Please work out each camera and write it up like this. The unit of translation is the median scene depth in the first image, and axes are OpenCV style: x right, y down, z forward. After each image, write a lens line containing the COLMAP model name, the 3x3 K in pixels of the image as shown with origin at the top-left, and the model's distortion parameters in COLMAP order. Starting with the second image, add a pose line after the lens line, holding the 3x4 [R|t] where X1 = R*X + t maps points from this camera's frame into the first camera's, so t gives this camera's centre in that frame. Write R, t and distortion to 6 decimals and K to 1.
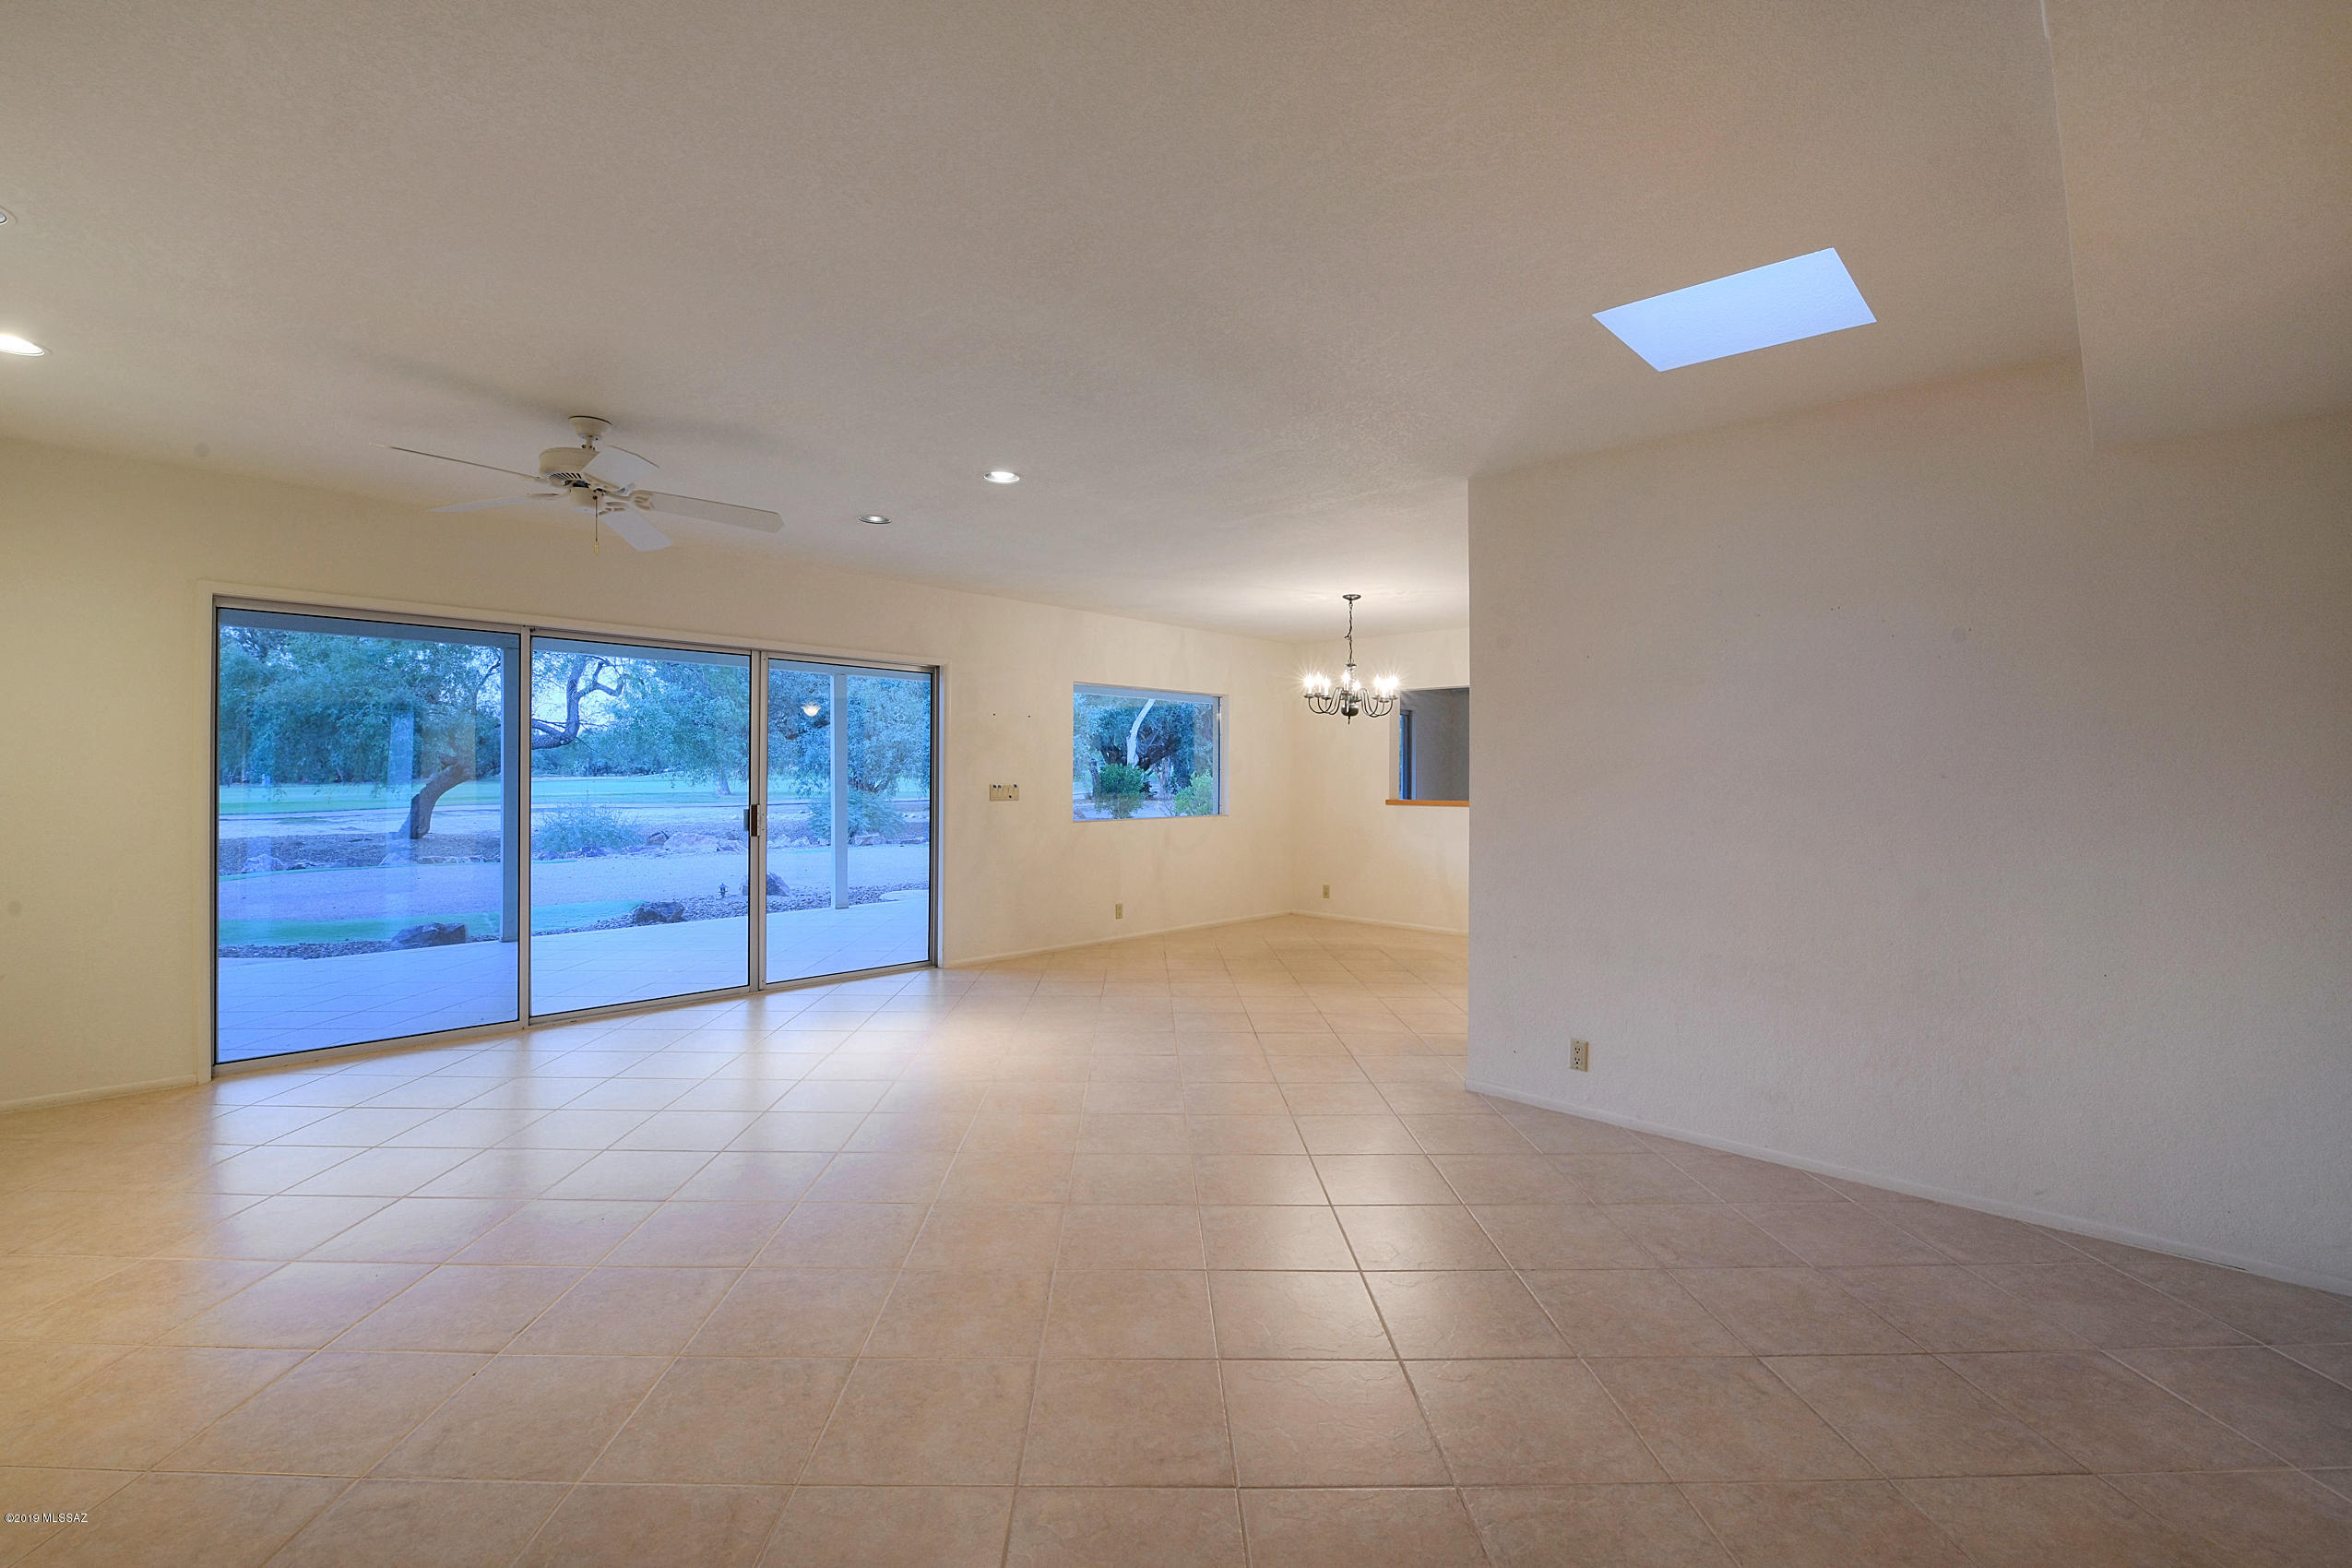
lens RADIAL K [[956.7, 0, 1179.6], [0, 956.7, 777.2], [0, 0, 1]] dist [-0.007431, -0.004428]
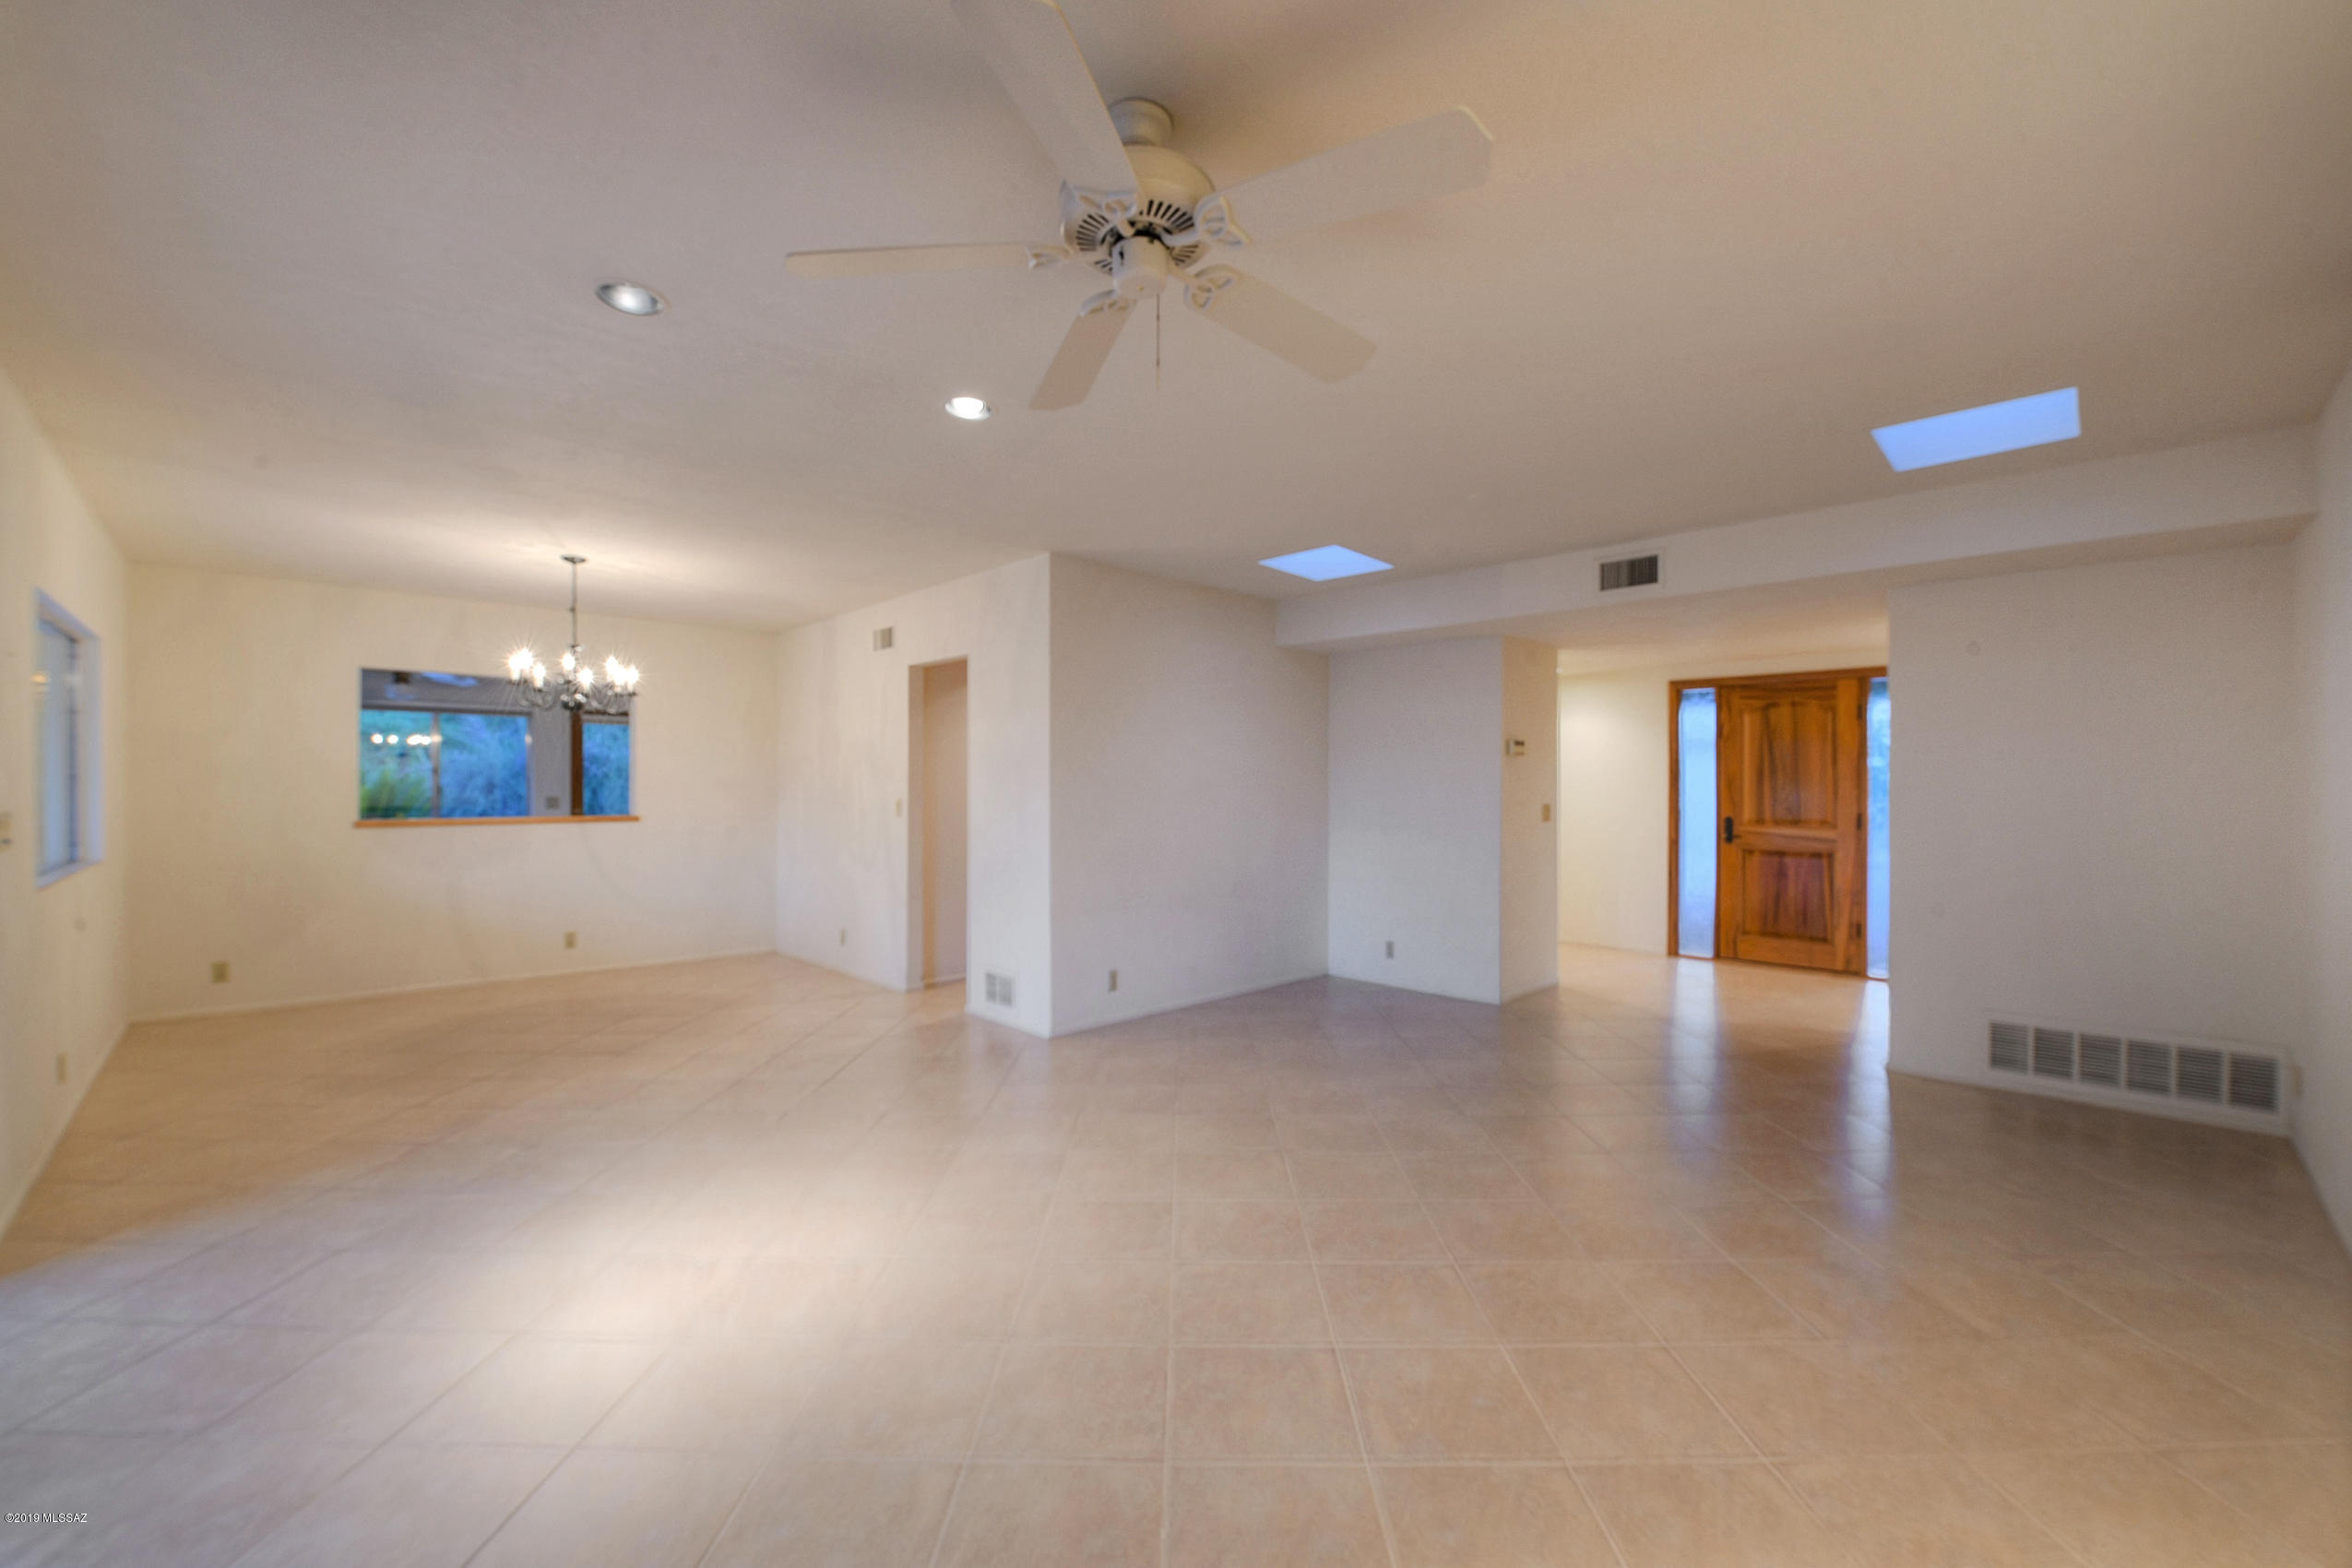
lens RADIAL K [[956.7, 0, 1179.6], [0, 956.7, 777.2], [0, 0, 1]] dist [-0.007431, -0.004428]
pose [[0.078793, -0.009918, 0.996842, -0.561365], [0.004621, 0.999943, 0.009583, -0.014911], [-0.996880, 0.003851, 0.078834, 0.443342]]
